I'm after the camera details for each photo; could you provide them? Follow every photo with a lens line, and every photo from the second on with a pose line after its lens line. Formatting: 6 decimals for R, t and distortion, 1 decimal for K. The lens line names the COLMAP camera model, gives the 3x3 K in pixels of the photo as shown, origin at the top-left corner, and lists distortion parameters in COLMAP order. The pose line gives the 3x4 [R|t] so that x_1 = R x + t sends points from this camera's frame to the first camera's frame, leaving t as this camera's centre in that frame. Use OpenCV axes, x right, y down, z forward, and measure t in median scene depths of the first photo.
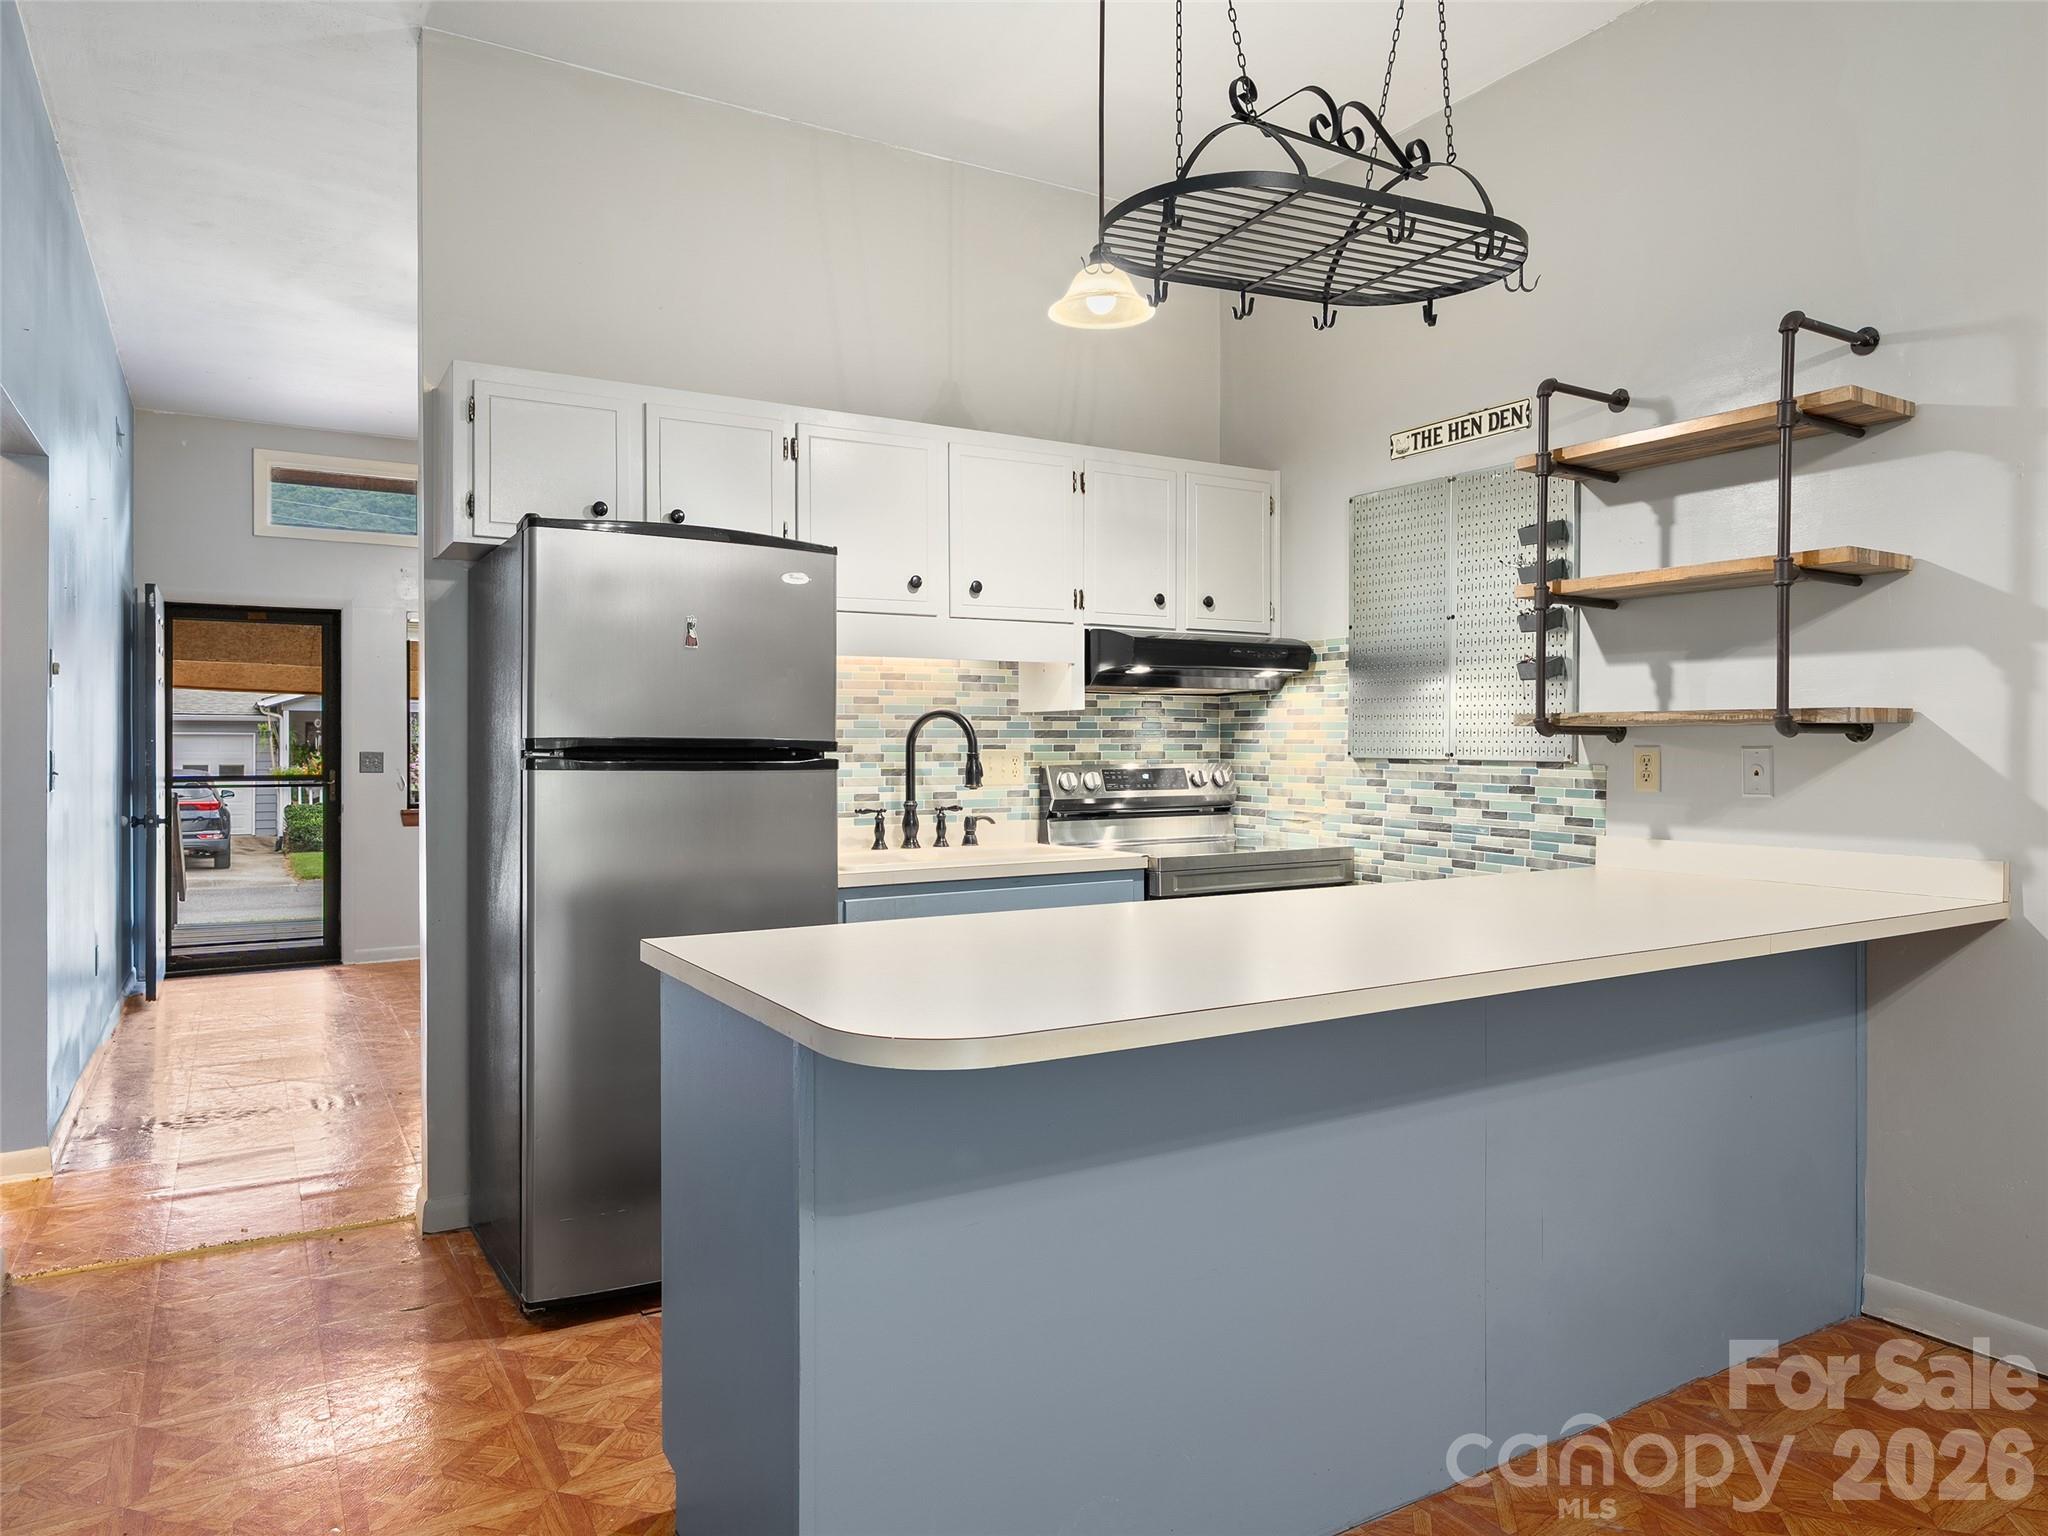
lens RADIAL K [[1349.8, 0, 1024.0], [0, 1349.8, 768.0], [0, 0, 1]] dist [-0.000193, -0.000111]
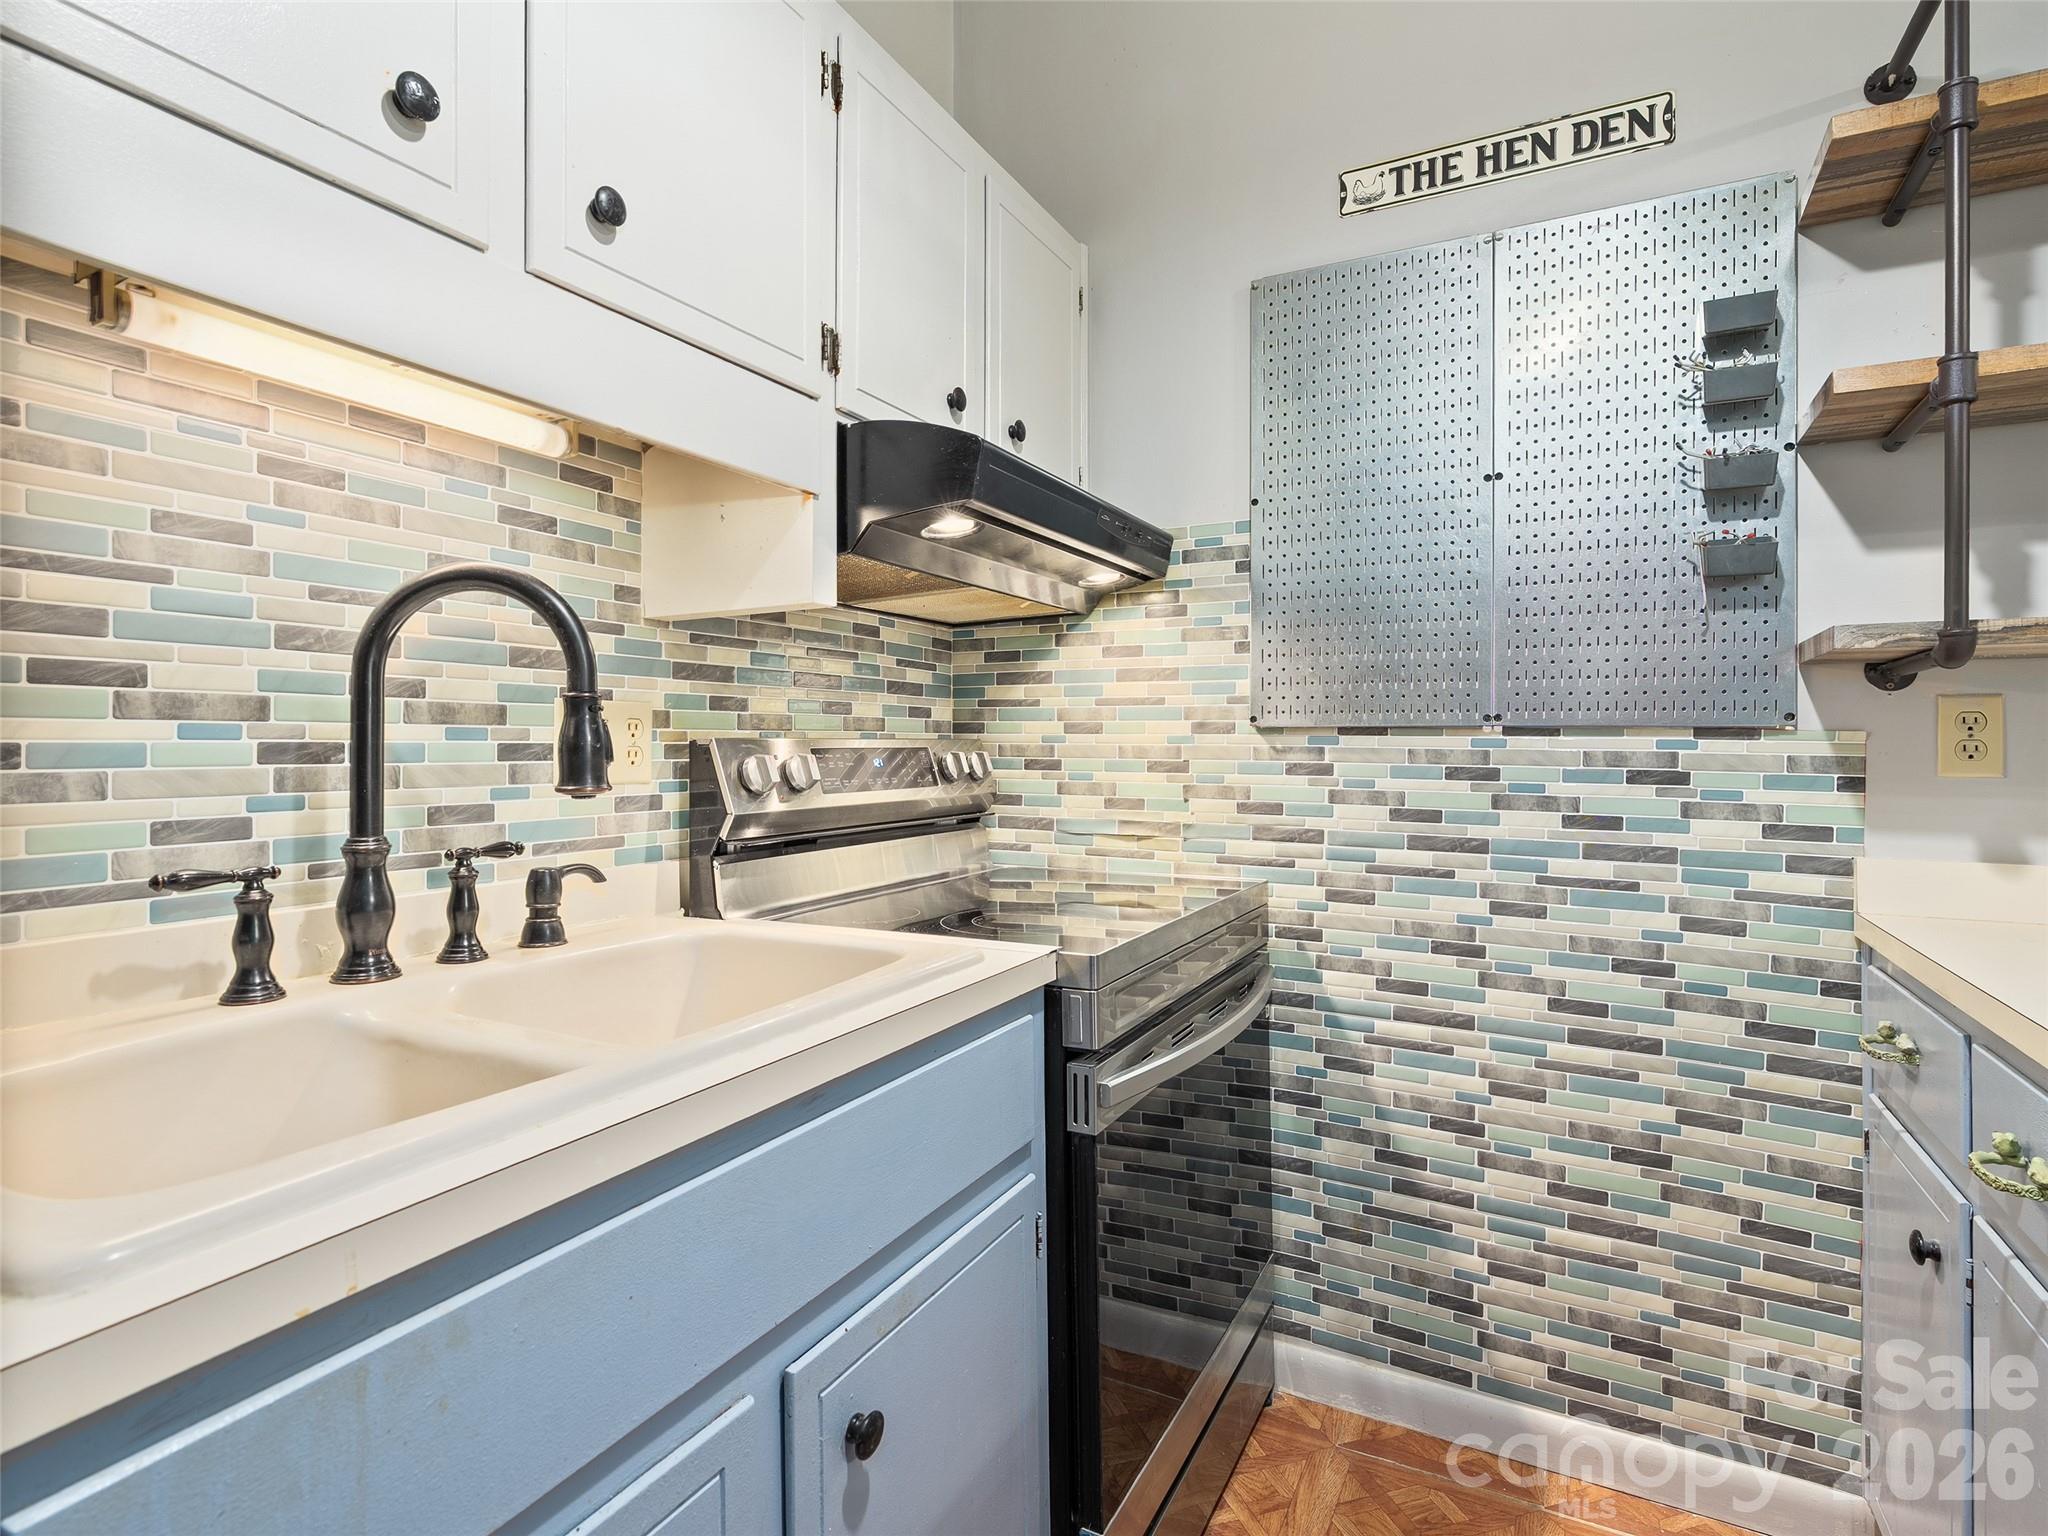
lens RADIAL K [[1032.0, 0, 1008.7], [0, 1032.0, 735.5], [0, 0, 1]] dist [-0.009456, 0.001430]
pose [[0.858137, 0.006885, 0.513374, -0.077054], [0.007405, 0.999640, -0.025784, 0.006885], [-0.513367, 0.025928, 0.857778, 0.686015]]
